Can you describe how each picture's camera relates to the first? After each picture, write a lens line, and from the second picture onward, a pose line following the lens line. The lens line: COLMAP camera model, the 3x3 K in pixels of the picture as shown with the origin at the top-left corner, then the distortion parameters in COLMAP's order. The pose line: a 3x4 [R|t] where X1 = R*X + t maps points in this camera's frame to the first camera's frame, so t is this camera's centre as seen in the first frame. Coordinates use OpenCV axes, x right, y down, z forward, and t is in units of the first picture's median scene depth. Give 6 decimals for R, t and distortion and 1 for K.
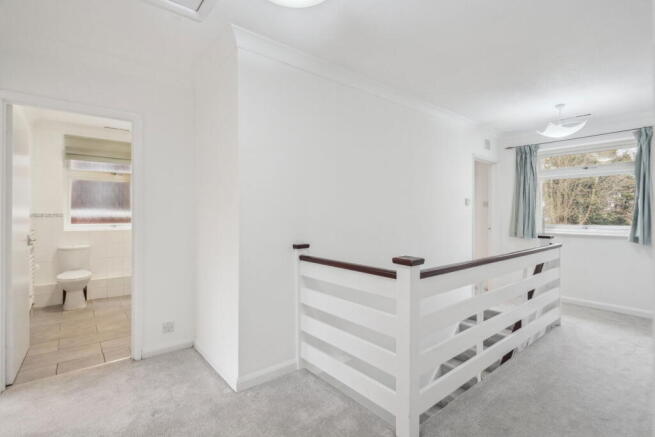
lens RADIAL K [[313.9, 0, 334.1], [0, 313.9, 213.8], [0, 0, 1]] dist [0.001656, 0.002077]
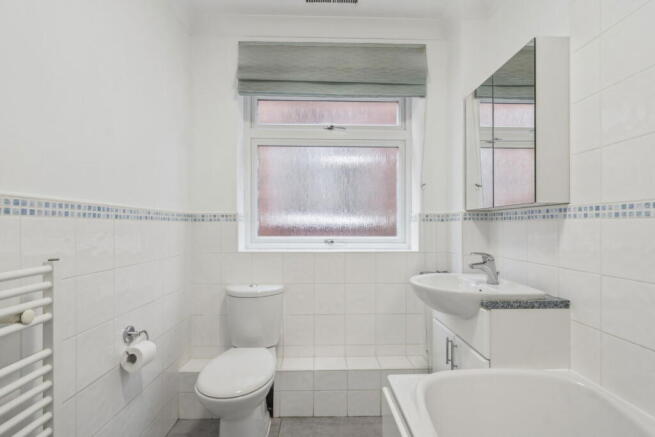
lens RADIAL K [[313.9, 0, 330.5], [0, 313.9, 224.7], [0, 0, 1]] dist [0.001656, 0.002077]
pose [[0.780805, -0.009760, -0.624699, -0.471531], [0.003408, 0.999930, -0.011363, 0.020489], [0.624766, 0.006743, 0.780783, 0.730820]]
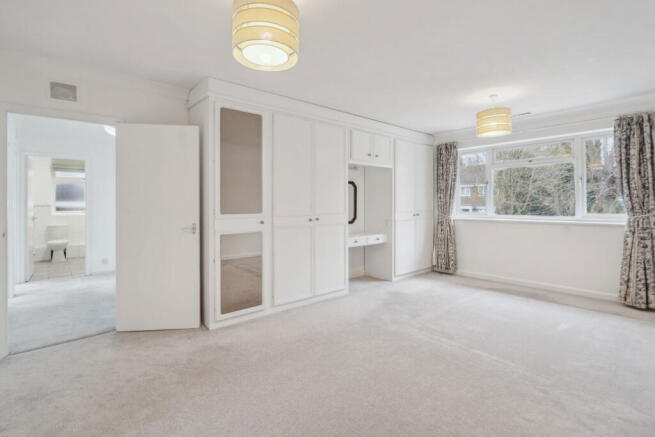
lens RADIAL K [[313.9, 0, 325.9], [0, 313.9, 202.7], [0, 0, 1]] dist [0.001656, 0.002077]
pose [[0.999898, -0.005754, 0.013051, 0.544897], [0.005789, 0.999980, -0.002638, 0.000904], [-0.013036, 0.002713, 0.999911, -0.652266]]
